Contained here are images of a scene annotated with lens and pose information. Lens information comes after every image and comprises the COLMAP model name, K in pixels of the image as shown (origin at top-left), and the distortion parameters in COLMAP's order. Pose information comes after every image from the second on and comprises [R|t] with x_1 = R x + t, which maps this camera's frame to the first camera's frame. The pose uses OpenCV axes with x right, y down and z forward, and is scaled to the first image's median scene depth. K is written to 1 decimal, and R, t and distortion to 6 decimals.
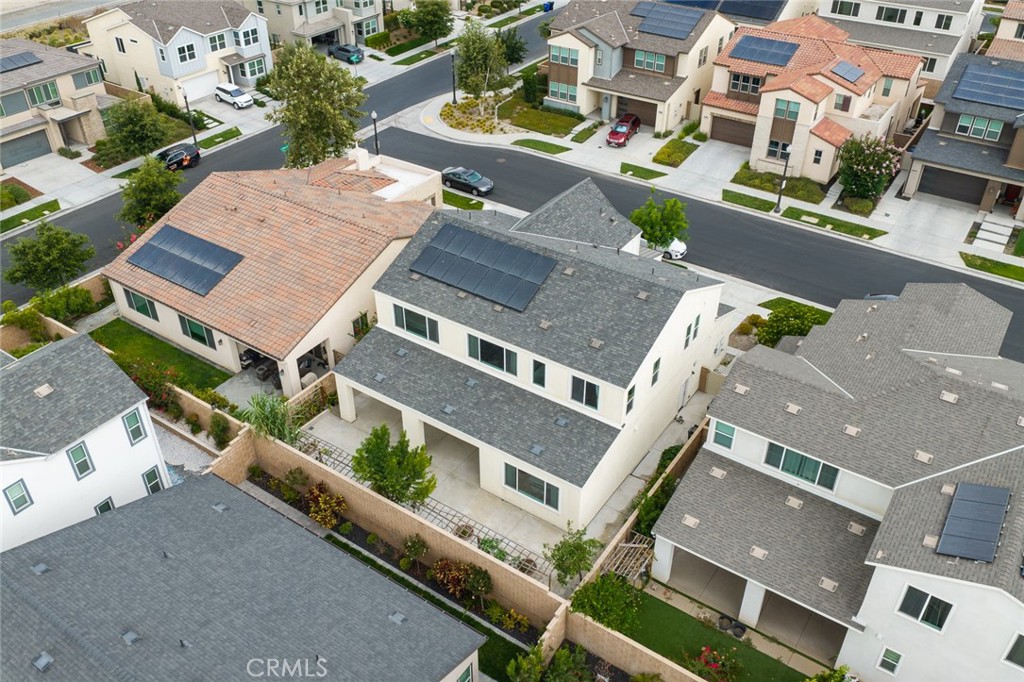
lens RADIAL K [[846.4, 0, 512.0], [0, 846.4, 341.0], [0, 0, 1]] dist [0.009820, -0.012169]
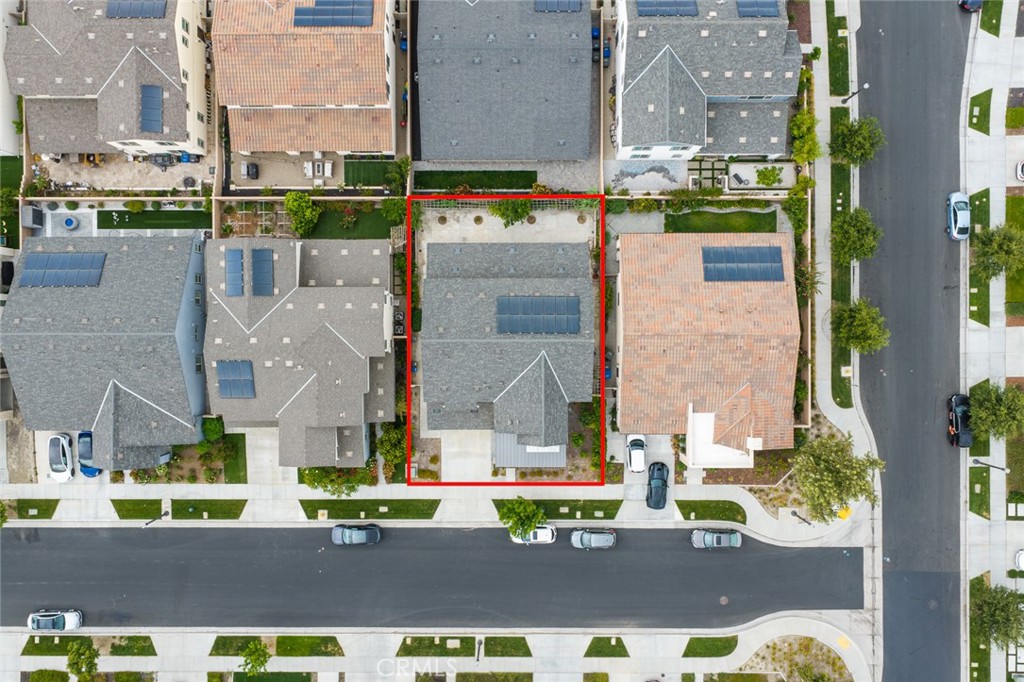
lens RADIAL K [[846.4, 0, 512.0], [0, 846.4, 341.0], [0, 0, 1]] dist [0.009820, -0.012169]
pose [[-0.824574, 0.565689, 0.008535, 0.015124], [-0.325389, -0.486534, 0.810806, -0.921480], [0.462817, 0.665793, 0.585253, 0.008277]]
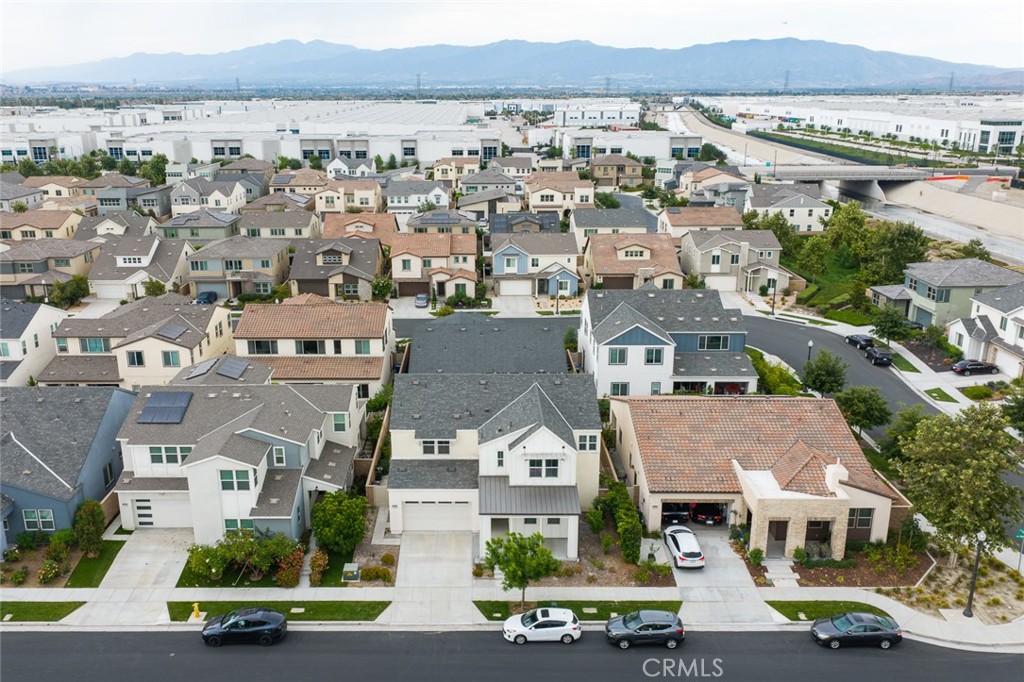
lens RADIAL K [[866.5, 0, 462.1], [0, 866.5, 344.2], [0, 0, 1]] dist [0.011658, -0.011622]
pose [[-0.833565, 0.165619, -0.527010, 0.547996], [-0.313435, 0.643780, 0.698073, -0.735942], [0.454892, 0.747073, -0.484722, 1.035585]]
